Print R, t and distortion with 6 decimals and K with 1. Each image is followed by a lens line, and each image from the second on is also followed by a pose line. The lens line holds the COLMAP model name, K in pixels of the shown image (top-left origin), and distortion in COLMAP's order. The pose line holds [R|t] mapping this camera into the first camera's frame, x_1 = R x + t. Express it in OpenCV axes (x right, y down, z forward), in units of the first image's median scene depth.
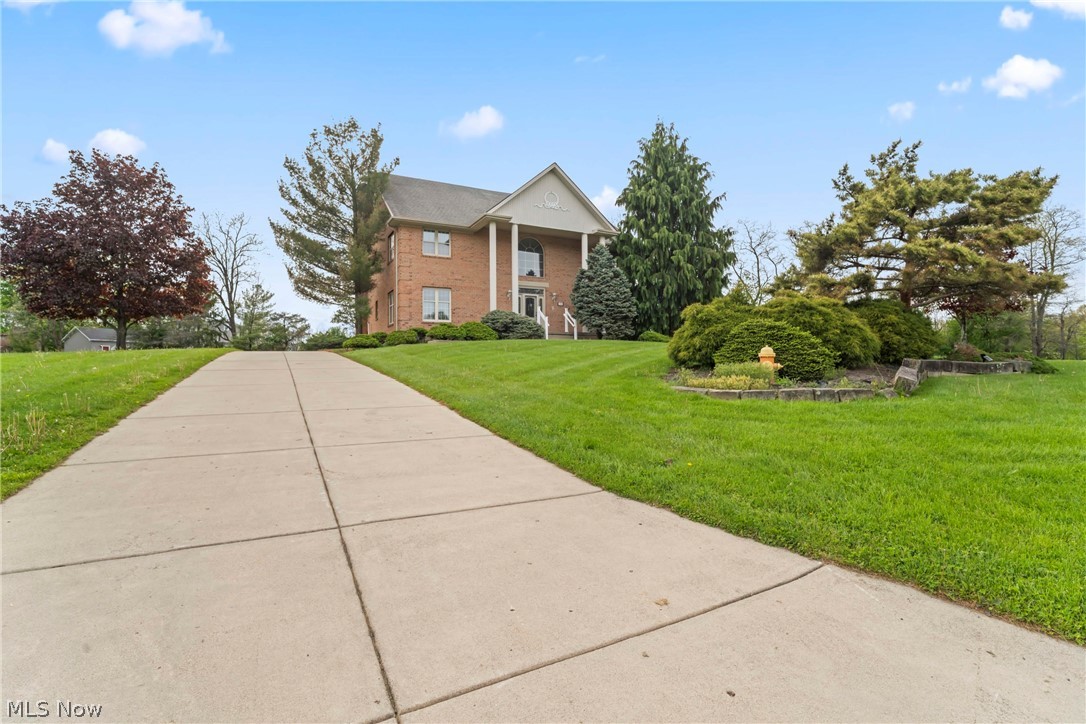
lens RADIAL K [[520.3, 0, 541.0], [0, 520.3, 360.5], [0, 0, 1]] dist [-0.006486, 0.000966]
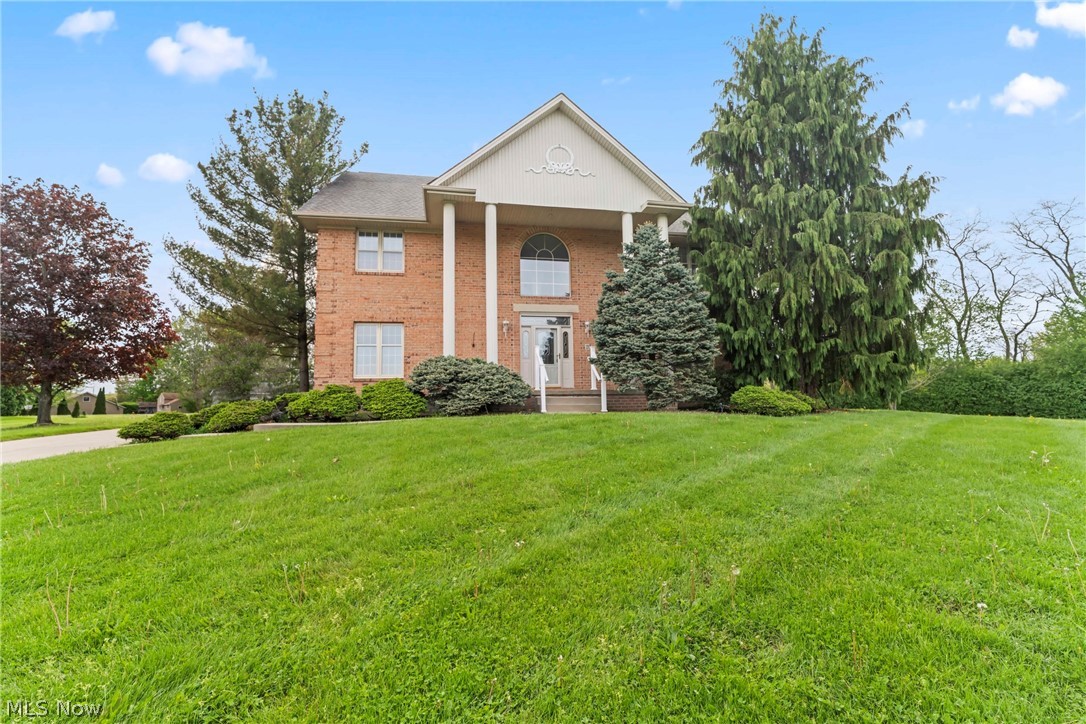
lens RADIAL K [[520.3, 0, 546.5], [0, 520.3, 364.6], [0, 0, 1]] dist [-0.006486, 0.000966]
pose [[0.962790, -0.034604, -0.268028, 0.145716], [0.016468, 0.997438, -0.069620, -0.042738], [0.269750, 0.062615, 0.960892, 0.446322]]
